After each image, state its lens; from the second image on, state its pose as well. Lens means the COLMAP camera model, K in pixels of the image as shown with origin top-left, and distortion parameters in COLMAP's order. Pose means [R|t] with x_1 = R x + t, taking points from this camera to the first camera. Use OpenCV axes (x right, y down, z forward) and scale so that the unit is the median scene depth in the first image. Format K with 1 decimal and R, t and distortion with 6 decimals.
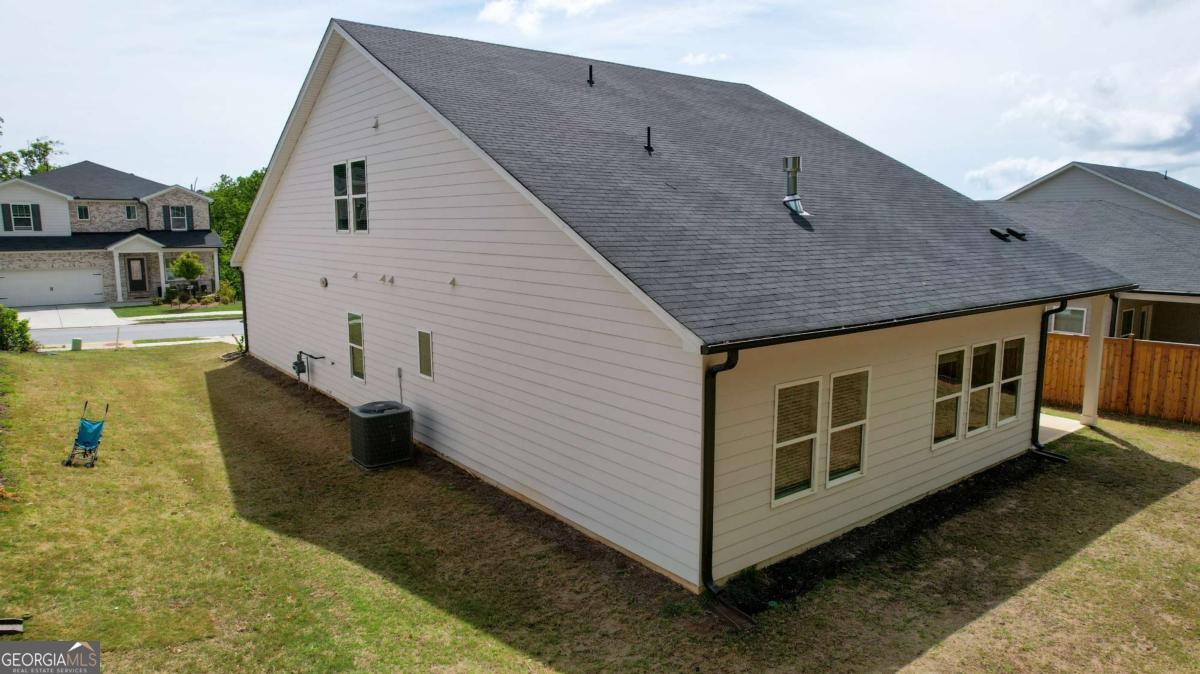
lens RADIAL K [[746.8, 0, 604.0], [0, 746.8, 376.2], [0, 0, 1]] dist [0.028289, 0.001078]
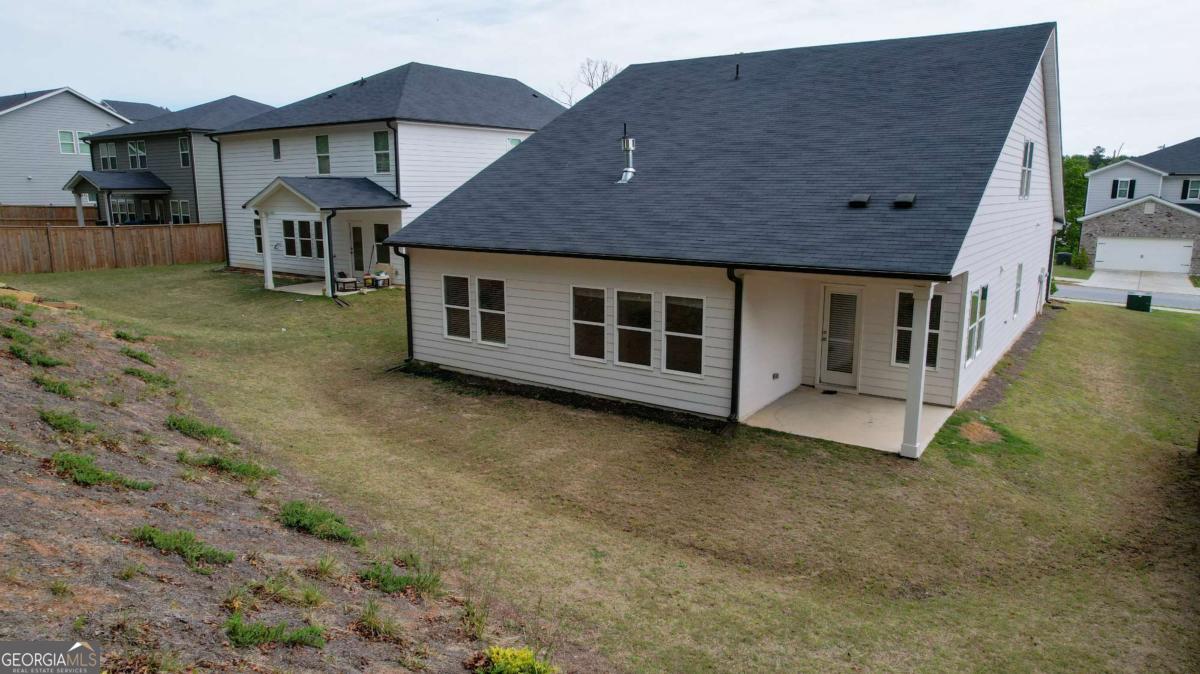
lens RADIAL K [[759.8, 0, 619.6], [0, 759.8, 337.1], [0, 0, 1]] dist [-0.038730, 0.000504]
pose [[0.280870, 0.188680, -0.941016, 1.911323], [-0.188200, 0.972277, 0.138775, -0.156815], [0.941113, 0.138121, 0.308593, 0.724888]]
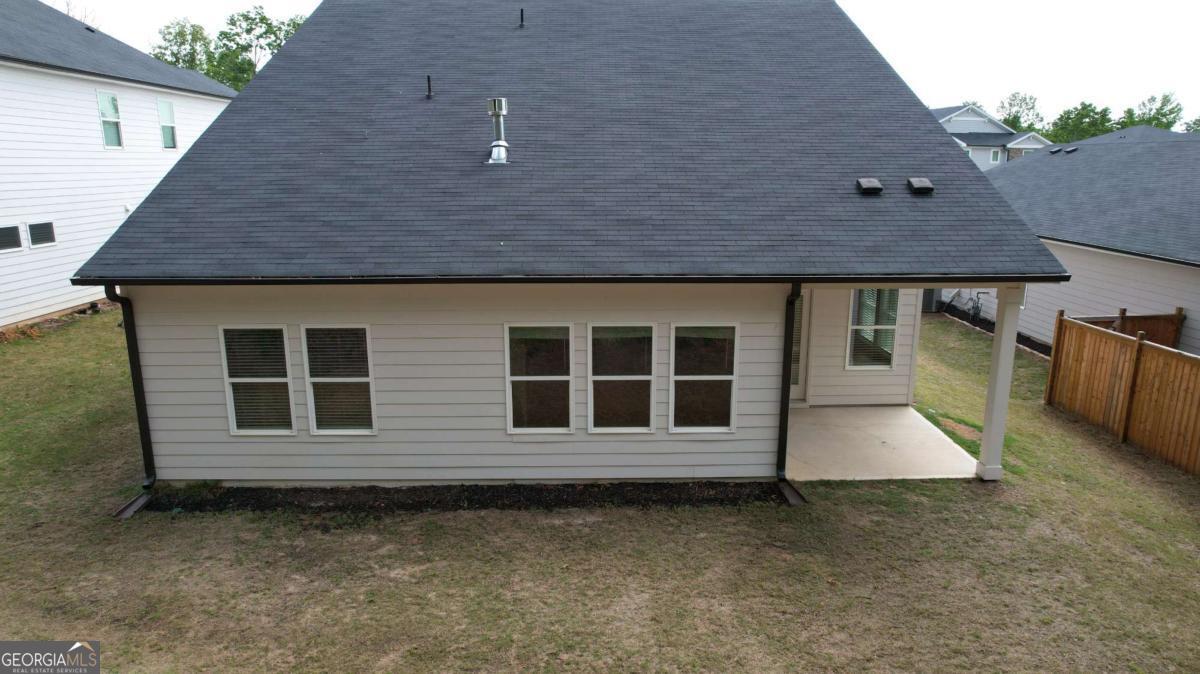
lens RADIAL K [[759.8, 0, 619.6], [0, 759.8, 337.1], [0, 0, 1]] dist [-0.038730, 0.000504]
pose [[0.788926, 0.144880, -0.597165, 1.159222], [-0.123554, 0.989361, 0.076802, -0.107331], [0.601939, 0.013191, 0.798433, 0.404749]]
